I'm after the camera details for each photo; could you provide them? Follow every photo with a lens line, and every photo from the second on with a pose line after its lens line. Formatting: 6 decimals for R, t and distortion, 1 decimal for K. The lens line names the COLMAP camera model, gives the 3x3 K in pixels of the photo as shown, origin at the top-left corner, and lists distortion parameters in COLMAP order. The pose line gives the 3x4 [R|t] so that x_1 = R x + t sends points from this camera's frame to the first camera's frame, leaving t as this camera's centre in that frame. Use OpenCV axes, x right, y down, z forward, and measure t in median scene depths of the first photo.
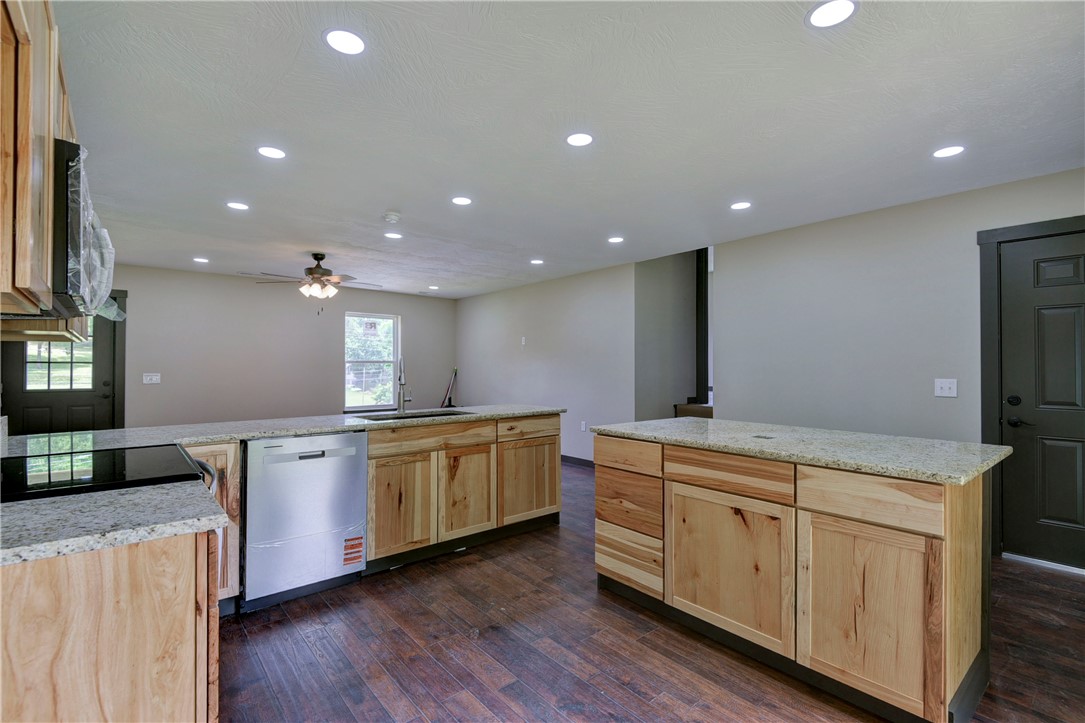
lens RADIAL K [[503.3, 0, 542.2], [0, 503.3, 364.3], [0, 0, 1]] dist [0.000079, -0.004317]
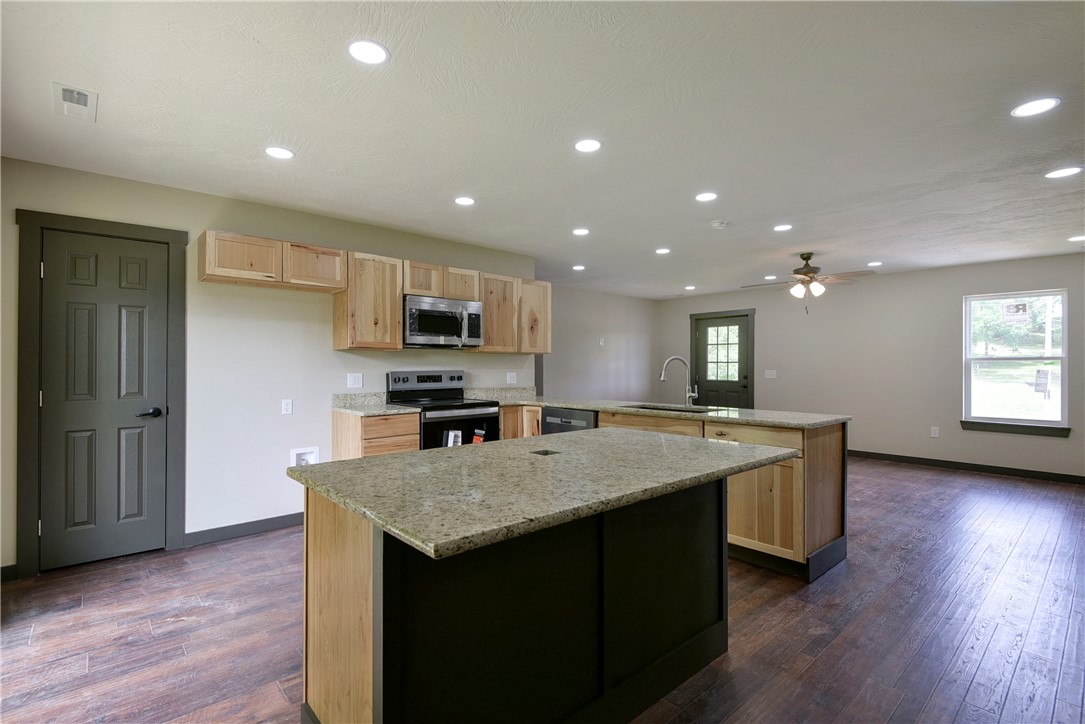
lens RADIAL K [[503.3, 0, 542.2], [0, 503.3, 364.8], [0, 0, 1]] dist [0.000079, -0.004317]
pose [[0.027548, 0.000527, -0.999620, 0.548209], [0.002447, 0.999997, 0.000594, 0.002567], [0.999617, -0.002462, 0.027547, 0.439567]]
